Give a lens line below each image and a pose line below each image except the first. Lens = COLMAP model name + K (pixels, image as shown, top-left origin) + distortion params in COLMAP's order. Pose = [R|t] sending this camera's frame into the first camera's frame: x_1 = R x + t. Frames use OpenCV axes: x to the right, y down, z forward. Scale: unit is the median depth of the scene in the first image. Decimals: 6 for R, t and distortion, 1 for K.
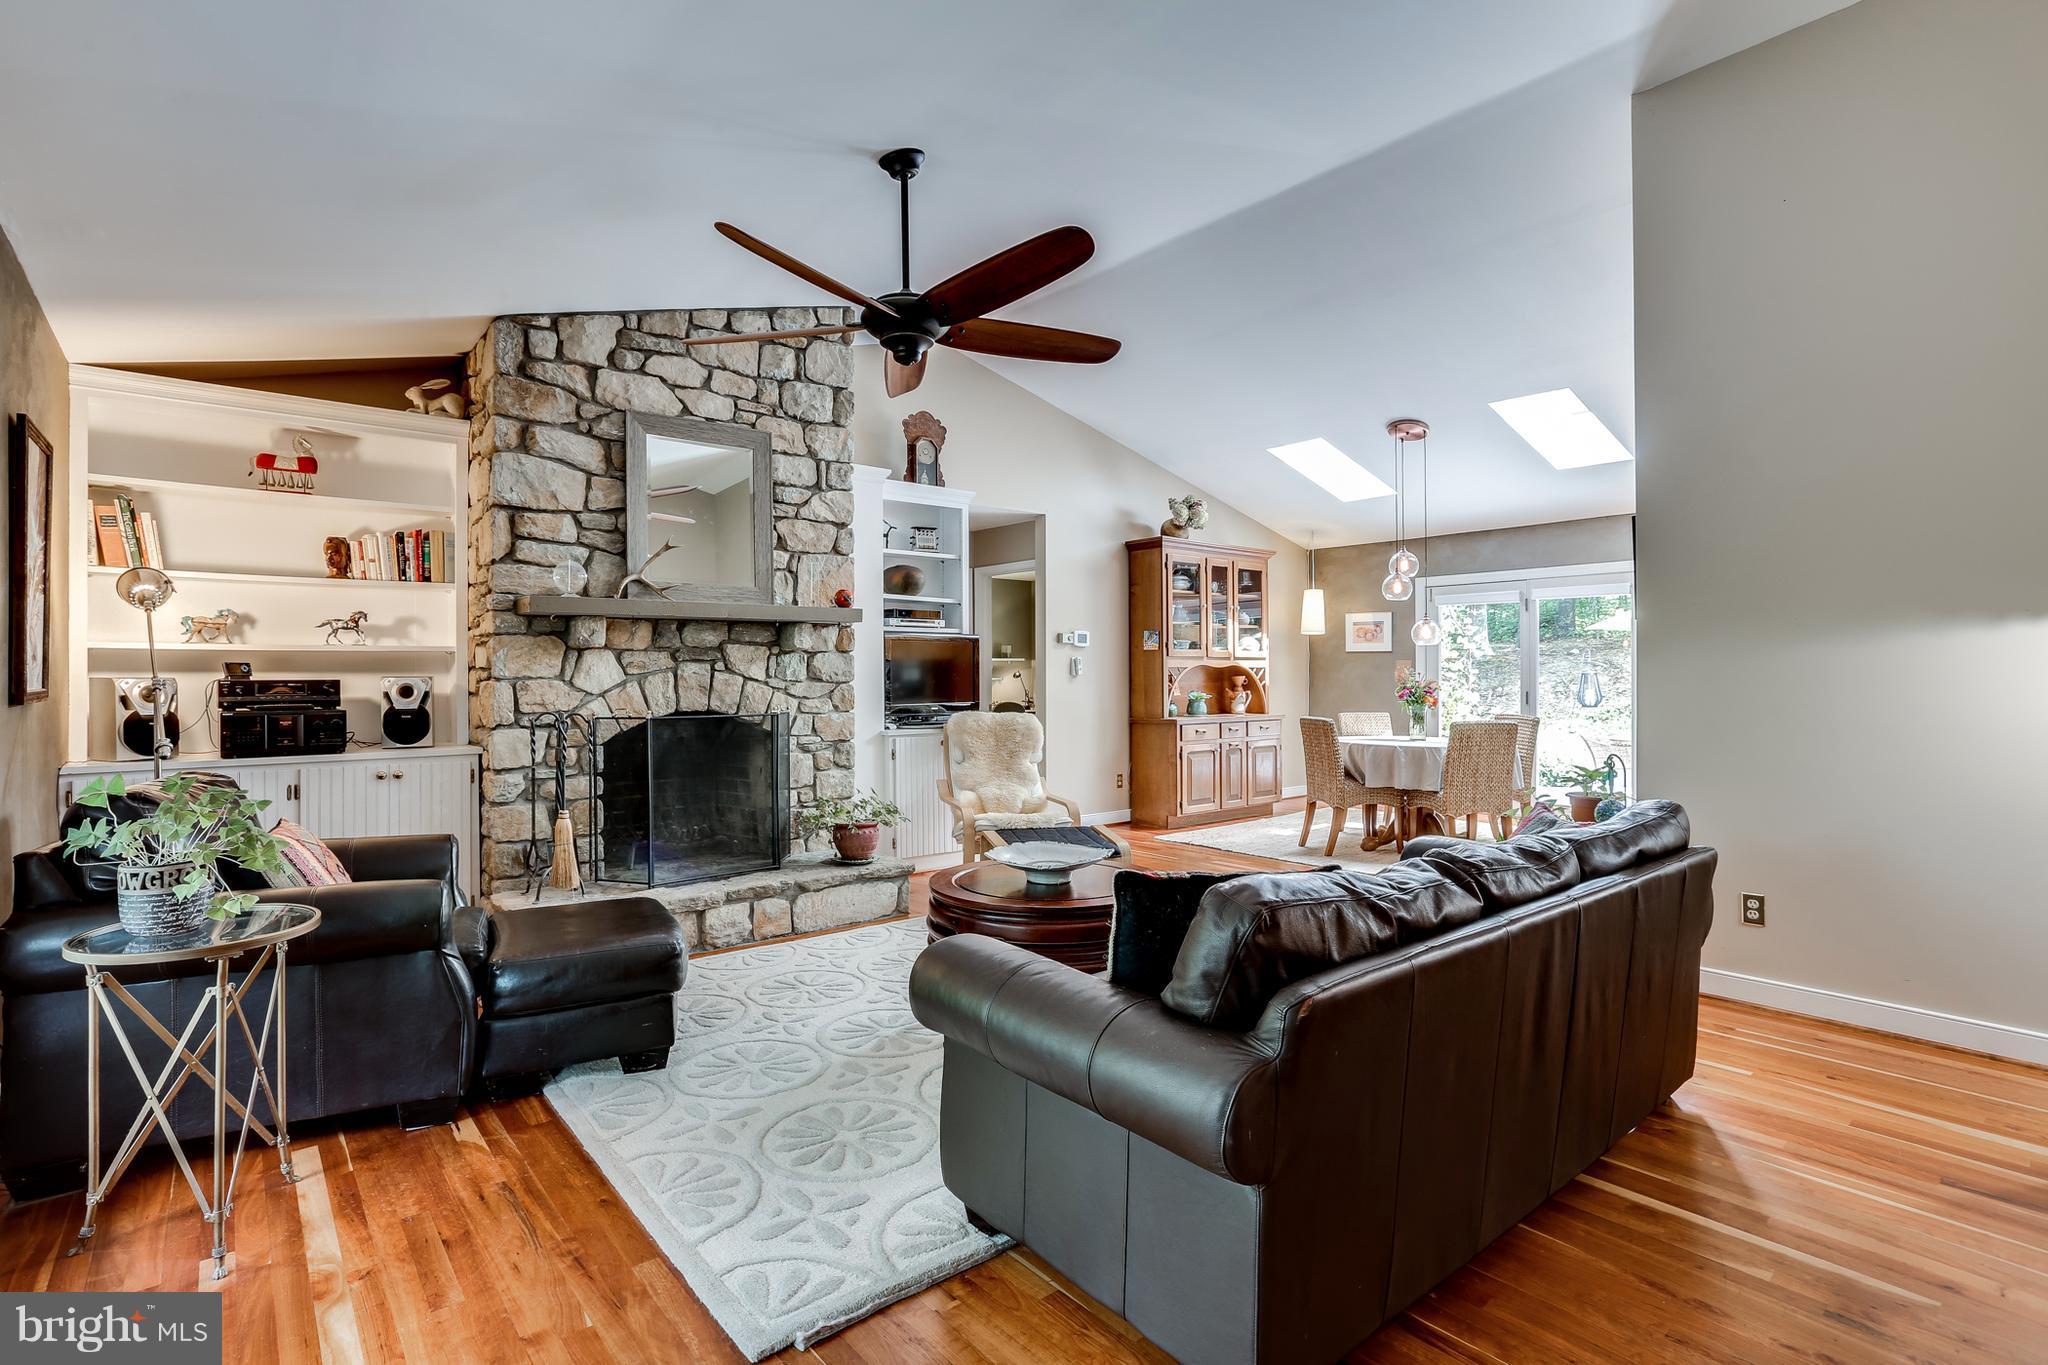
lens RADIAL K [[963.8, 0, 1024.0], [0, 963.8, 682.5], [0, 0, 1]] dist [-0.047401, -0.000006]
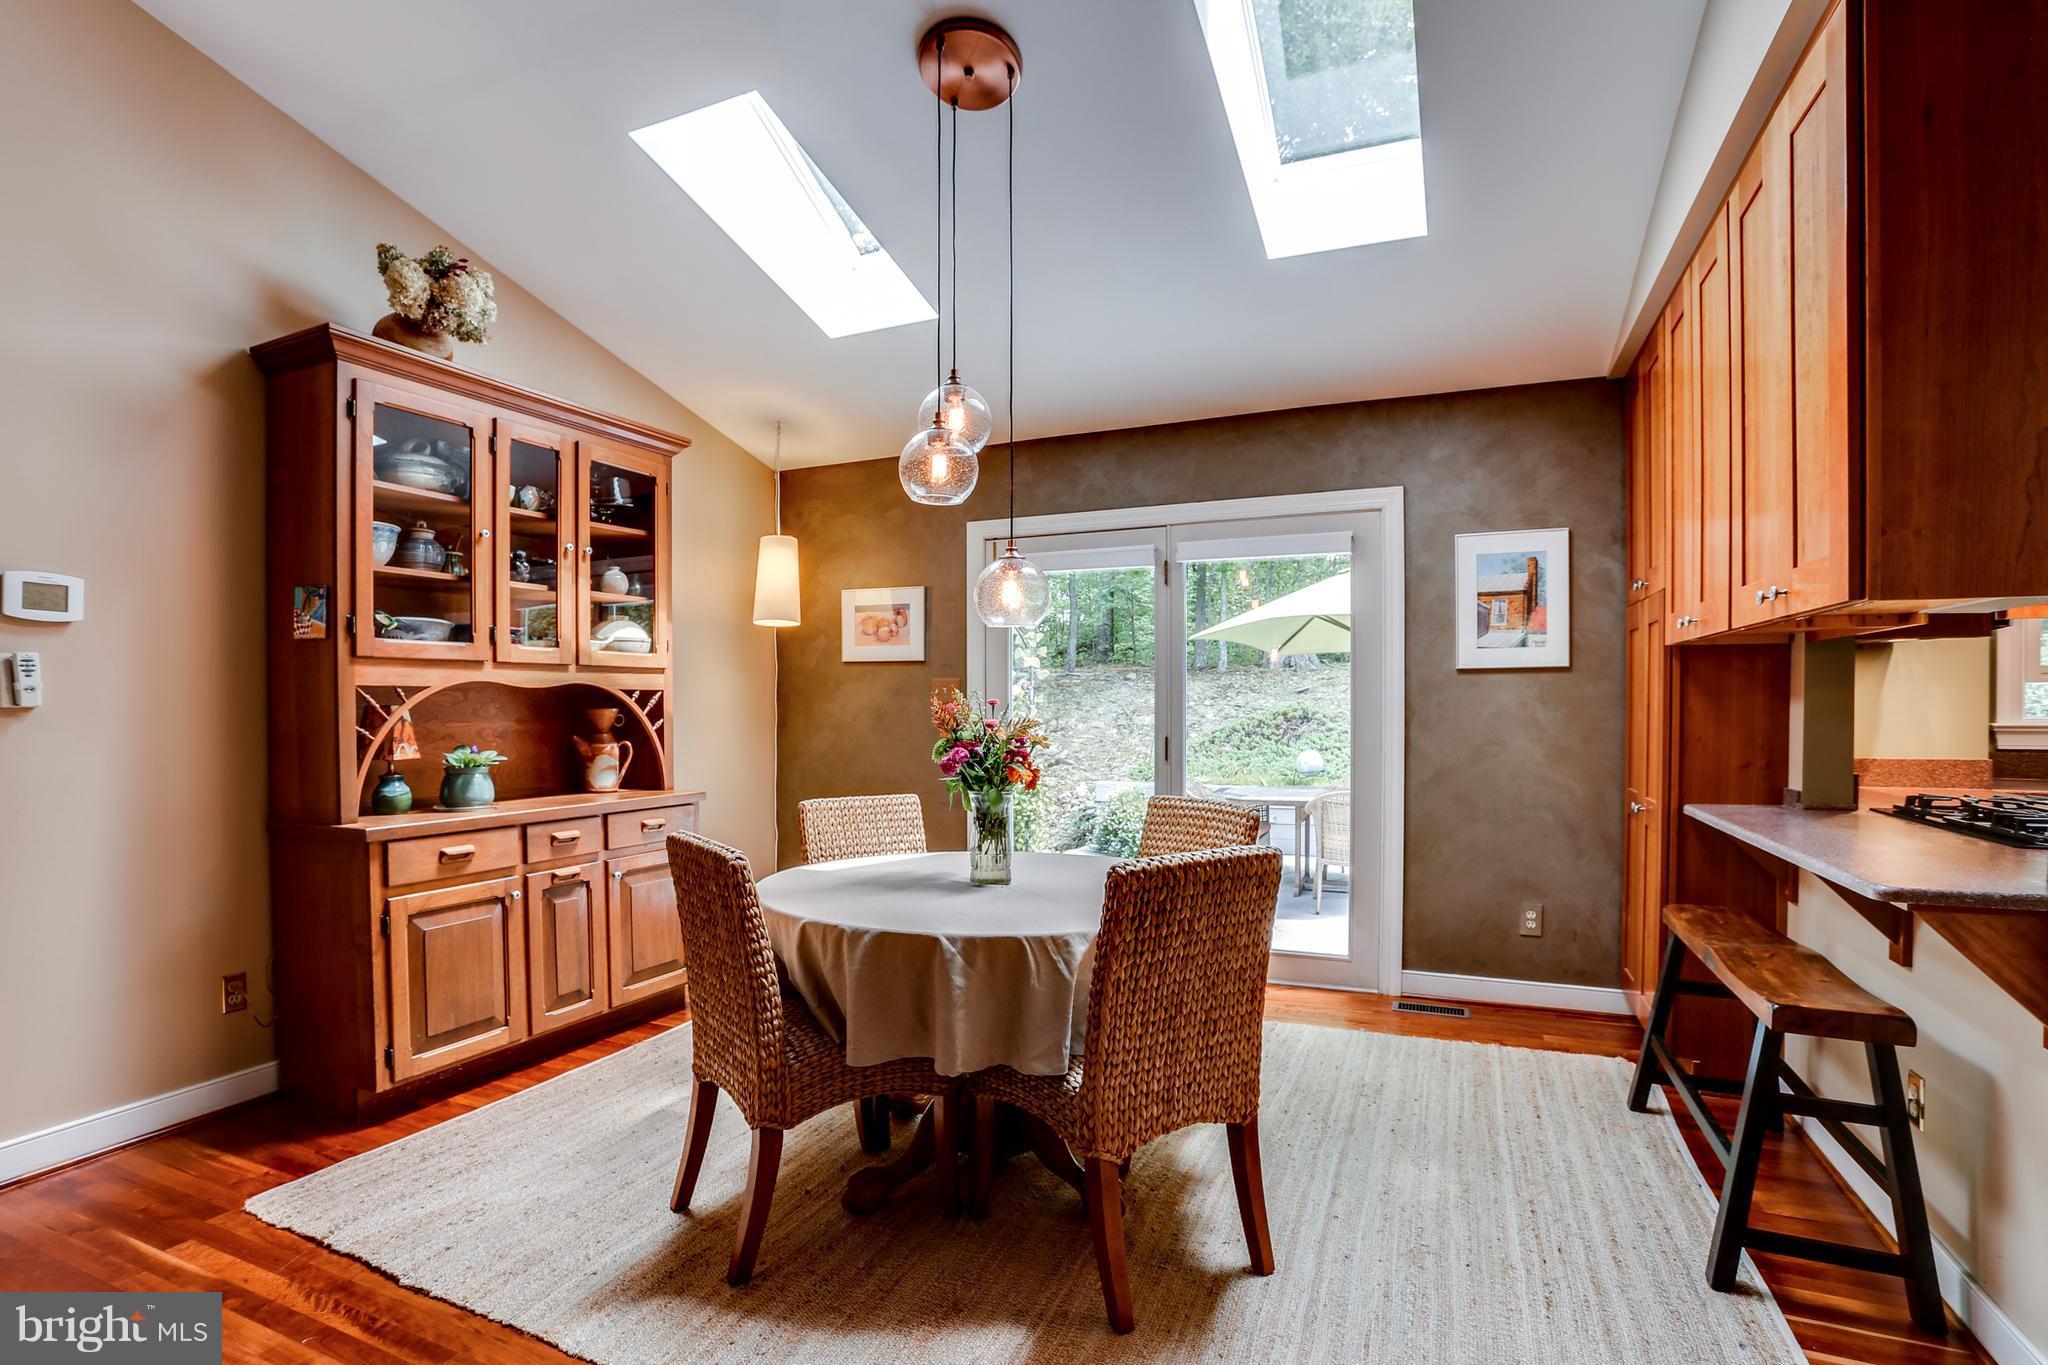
lens RADIAL K [[973.0, 0, 1027.3], [0, 973.0, 725.8], [0, 0, 1]] dist [-0.068946, 0.000058]
pose [[0.890662, -0.006672, 0.454618, 0.208327], [-0.000986, 0.999862, 0.016605, -0.006508], [-0.454666, -0.015238, 0.890532, 0.541830]]
